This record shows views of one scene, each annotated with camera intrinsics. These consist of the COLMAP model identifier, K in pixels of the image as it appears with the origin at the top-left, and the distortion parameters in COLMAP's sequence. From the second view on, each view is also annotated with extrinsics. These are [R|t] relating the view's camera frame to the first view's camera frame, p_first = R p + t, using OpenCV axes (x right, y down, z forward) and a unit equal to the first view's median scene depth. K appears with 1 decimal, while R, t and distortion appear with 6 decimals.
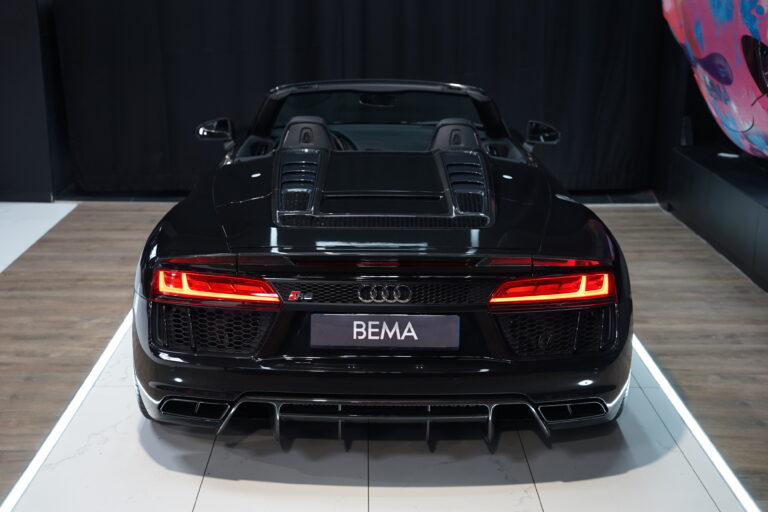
lens RADIAL K [[1131.8, 0, 382.1], [0, 1131.8, 256.4], [0, 0, 1]] dist [0.226204, 0.000000]
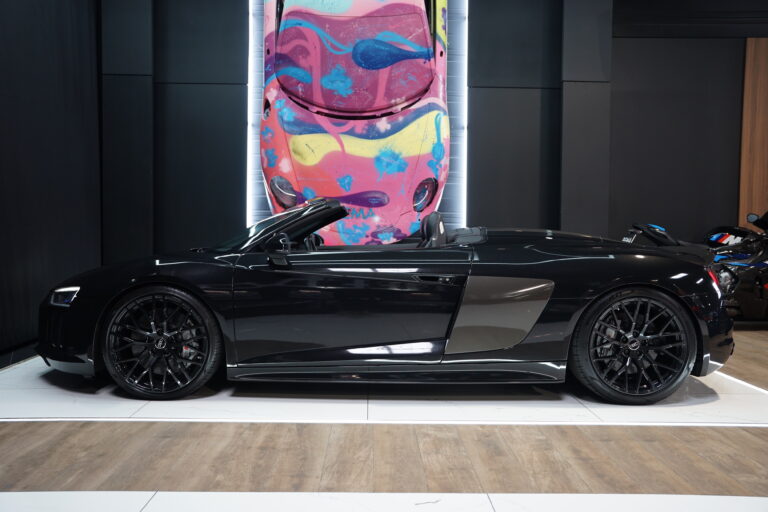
lens RADIAL K [[658.7, 0, 383.3], [0, 658.7, 260.0], [0, 0, 1]] dist [-0.047058, 0.006797]
pose [[-0.009372, -0.051267, 0.998641, -1.153253], [0.249630, 0.966945, 0.051982, -0.174949], [-0.968296, 0.249778, 0.003736, 1.495240]]
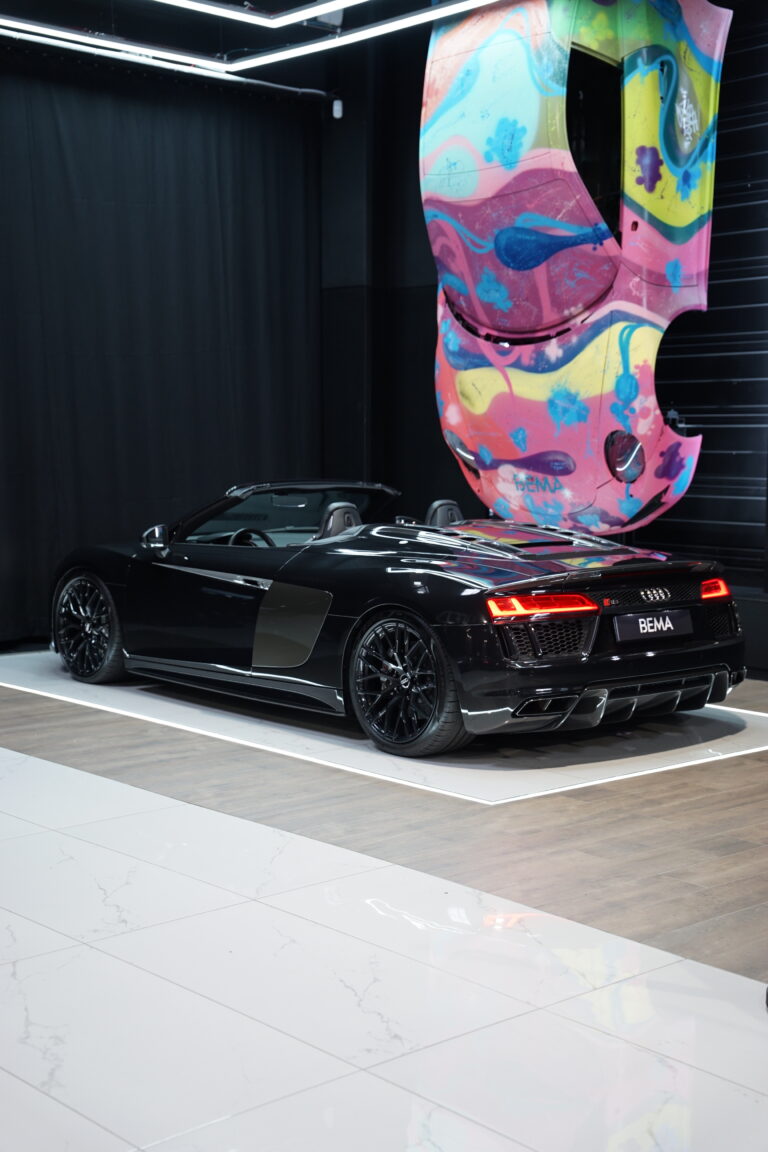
lens RADIAL K [[1635.2, 0, 388.7], [0, 1635.2, 574.8], [0, 0, 1]] dist [0.239890, 0.000000]
pose [[0.744996, -0.058469, 0.664501, -1.478082], [0.170020, 0.979895, -0.104396, 0.154773], [-0.645038, 0.190753, 0.739959, -0.211344]]
